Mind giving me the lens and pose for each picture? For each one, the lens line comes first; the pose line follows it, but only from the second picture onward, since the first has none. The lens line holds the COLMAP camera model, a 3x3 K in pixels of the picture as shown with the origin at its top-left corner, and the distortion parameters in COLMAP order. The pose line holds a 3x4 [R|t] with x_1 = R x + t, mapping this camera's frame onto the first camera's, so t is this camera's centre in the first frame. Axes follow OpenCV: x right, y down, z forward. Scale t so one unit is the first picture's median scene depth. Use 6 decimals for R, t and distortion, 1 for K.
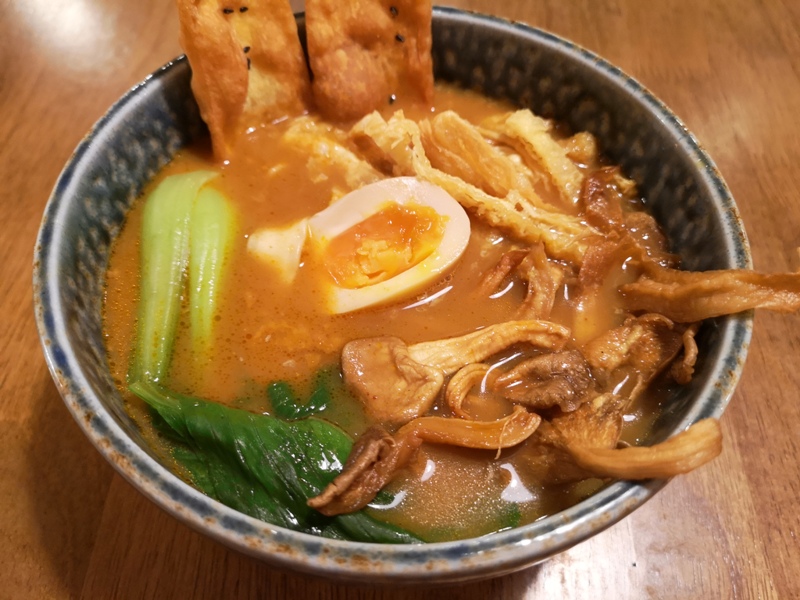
lens RADIAL K [[642.0, 0, 411.6], [0, 642.0, 298.3], [0, 0, 1]] dist [0.003024, -0.041232]
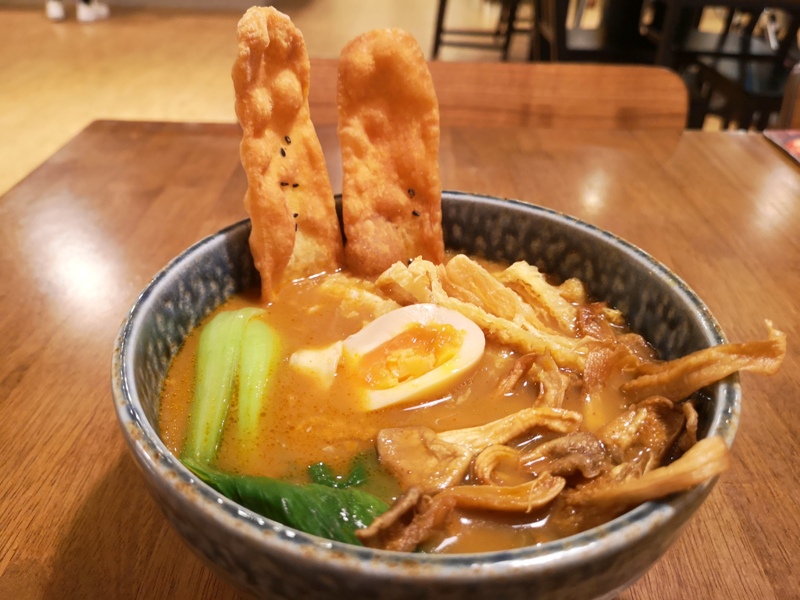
lens RADIAL K [[642.0, 0, 411.6], [0, 642.0, 298.3], [0, 0, 1]] dist [0.003024, -0.041232]
pose [[0.999713, -0.018932, 0.014701, -0.055221], [0.023217, 0.917313, -0.397489, 0.274977], [-0.005960, 0.397716, 0.917489, -0.088940]]
